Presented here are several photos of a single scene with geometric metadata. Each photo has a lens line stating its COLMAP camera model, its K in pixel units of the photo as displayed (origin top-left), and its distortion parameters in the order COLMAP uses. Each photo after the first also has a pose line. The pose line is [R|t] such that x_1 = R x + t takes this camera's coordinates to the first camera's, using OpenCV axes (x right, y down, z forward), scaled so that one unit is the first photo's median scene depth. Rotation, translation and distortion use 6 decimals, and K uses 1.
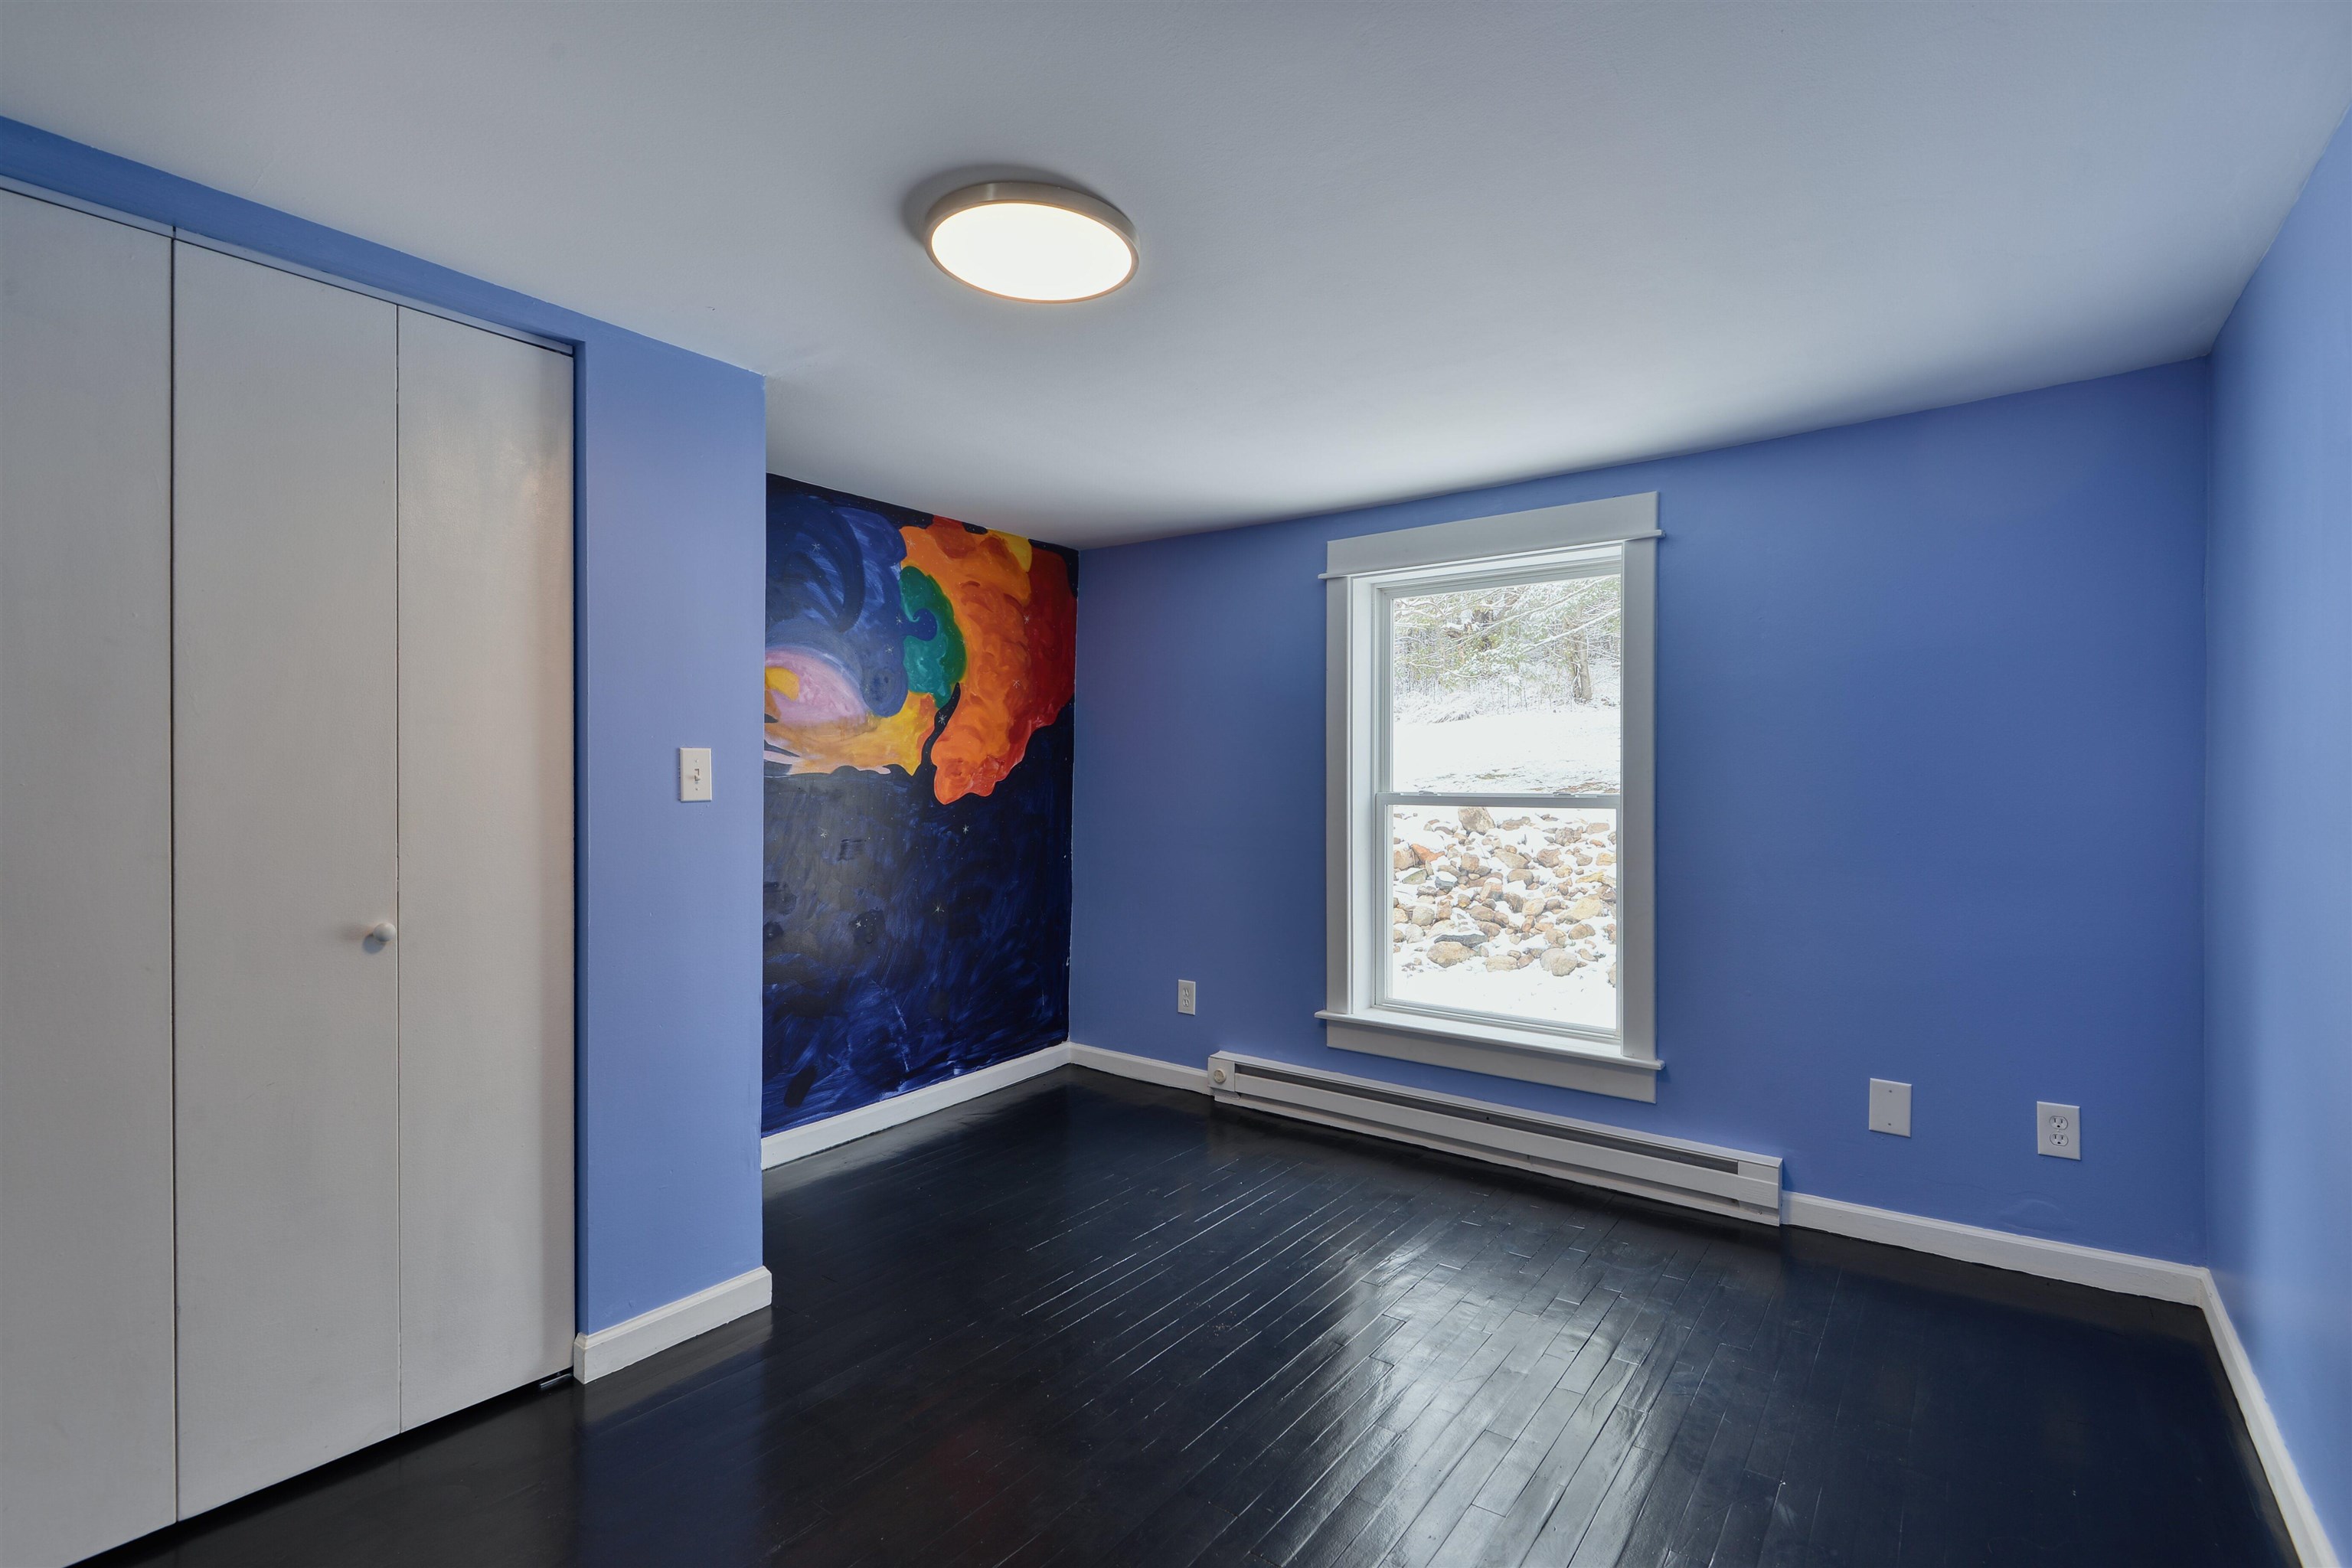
lens RADIAL K [[1087.9, 0, 1166.9], [0, 1087.9, 784.4], [0, 0, 1]] dist [-0.015742, -0.003468]
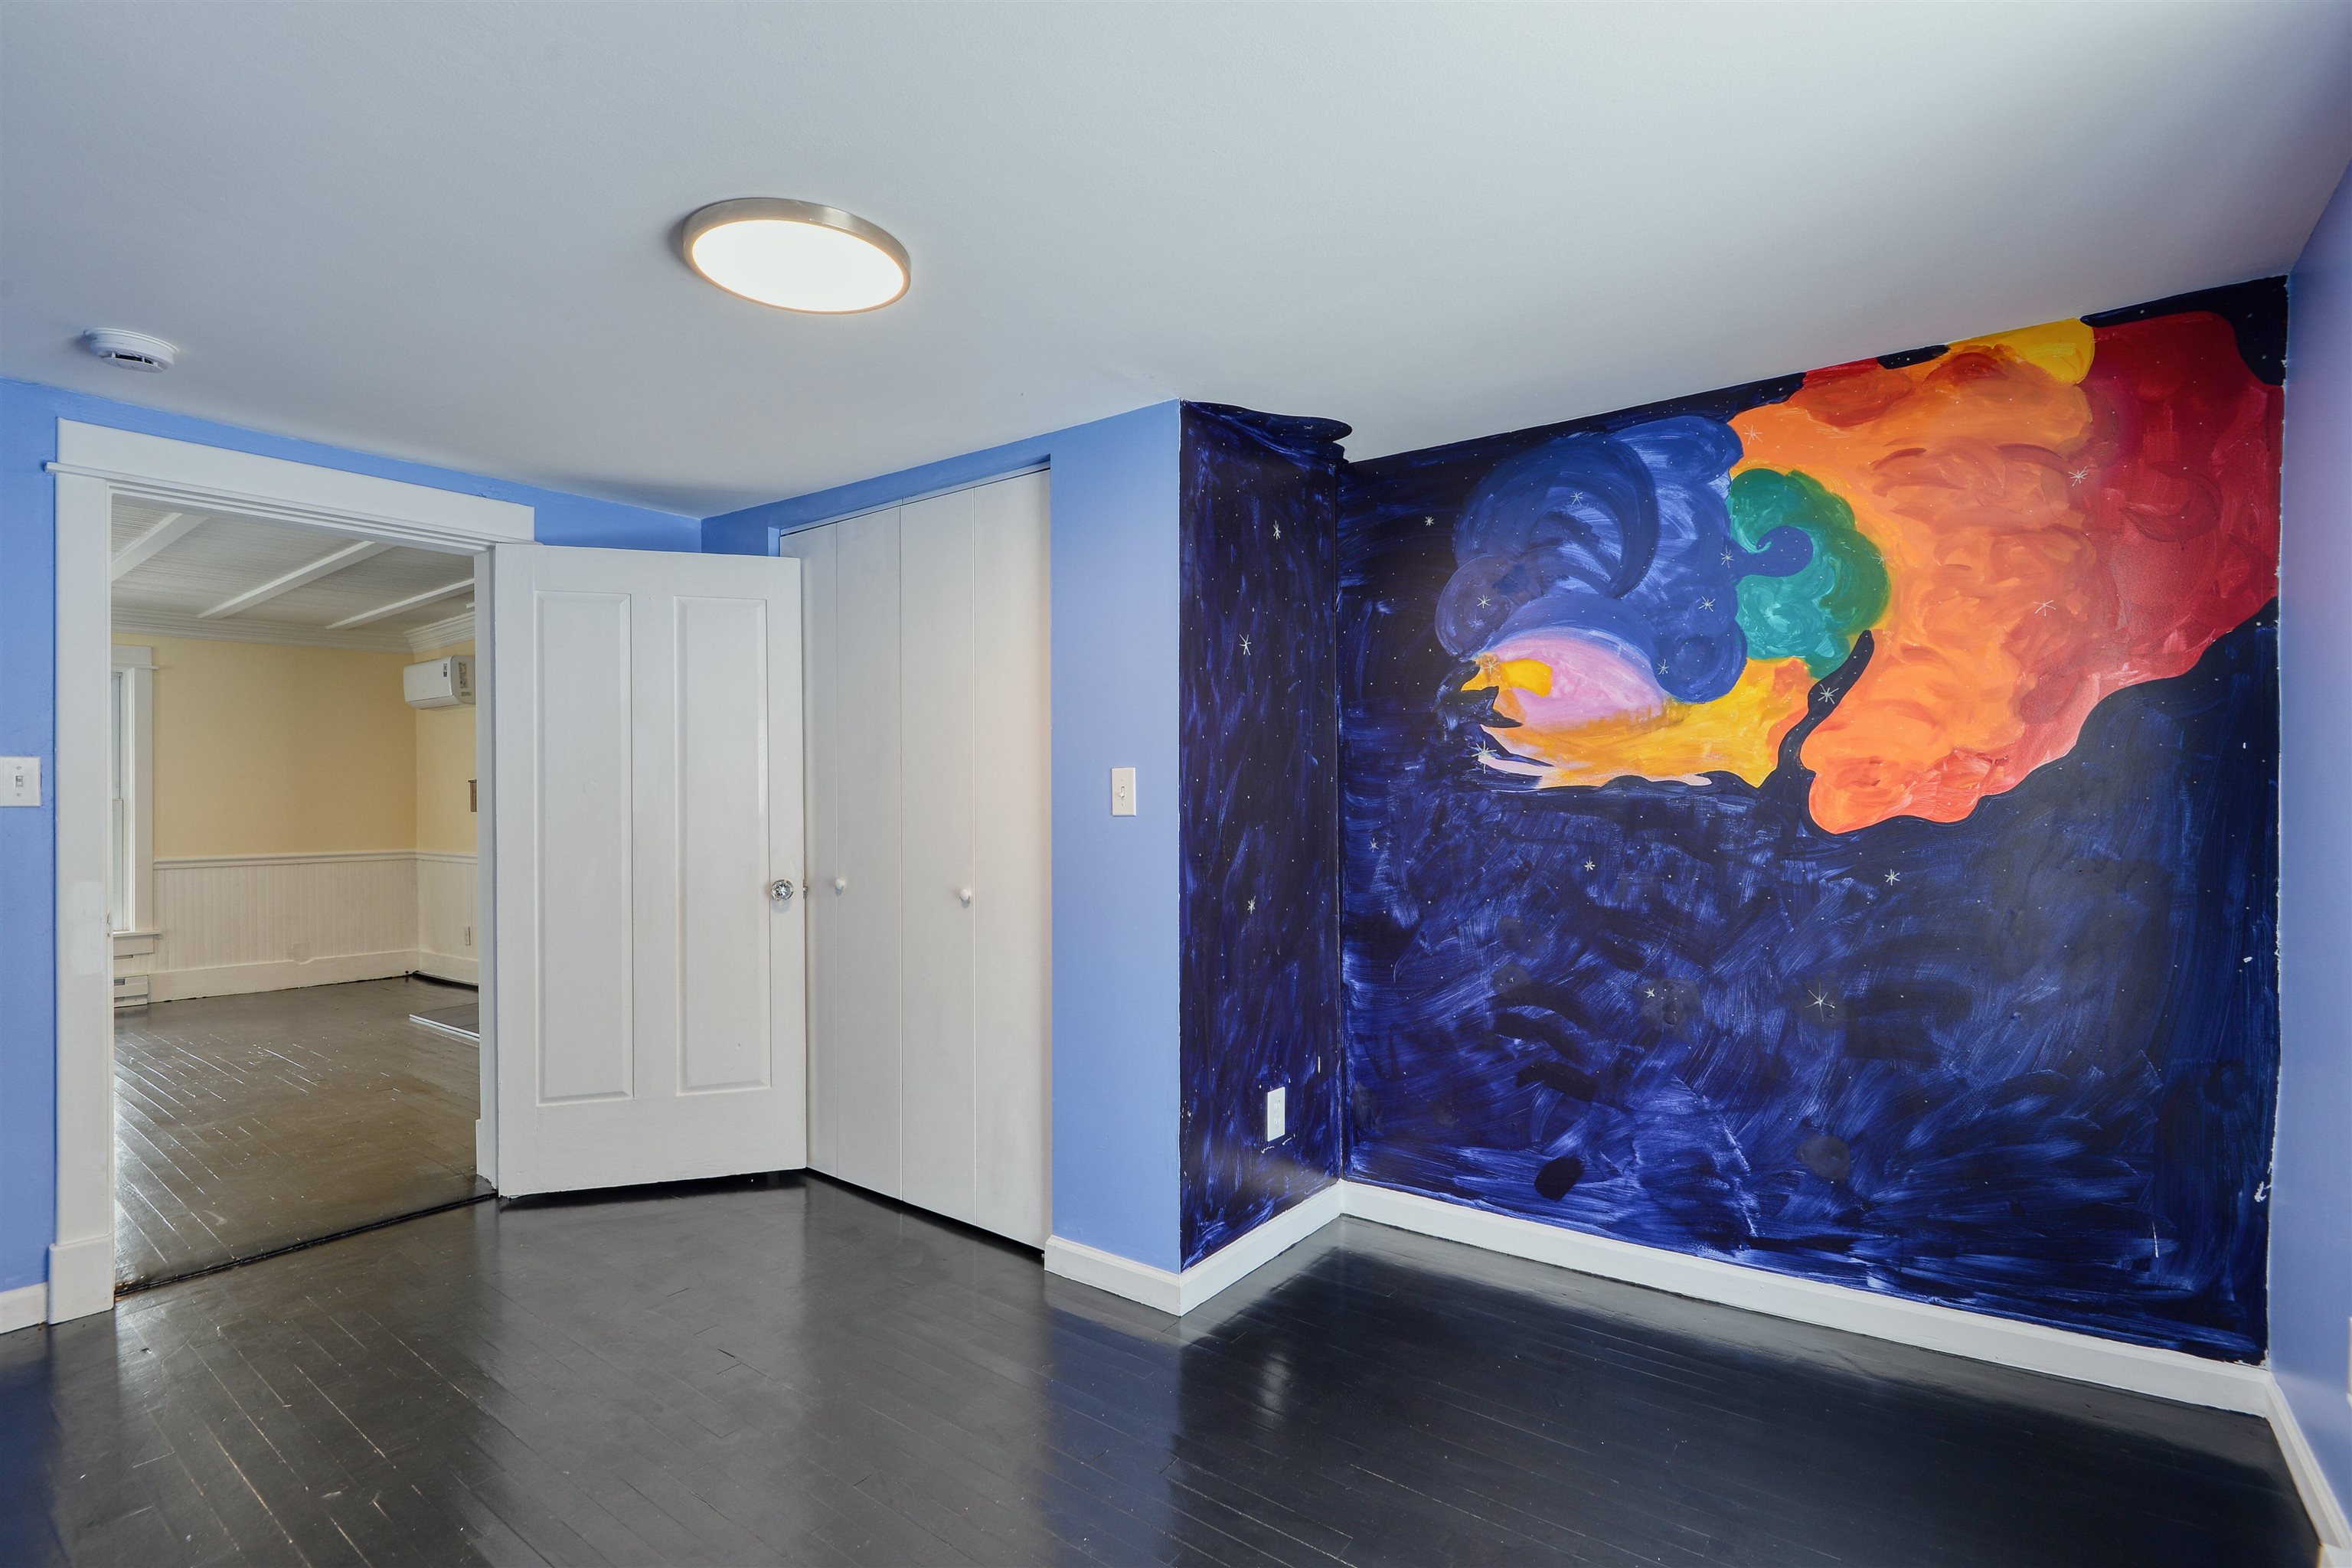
lens RADIAL K [[1087.9, 0, 1176.3], [0, 1087.9, 795.5], [0, 0, 1]] dist [-0.015742, -0.003468]
pose [[-0.003678, -0.001780, -0.999992, 0.412664], [-0.000006, 0.999998, -0.001780, -0.001893], [0.999993, -0.000001, -0.003678, 0.640733]]
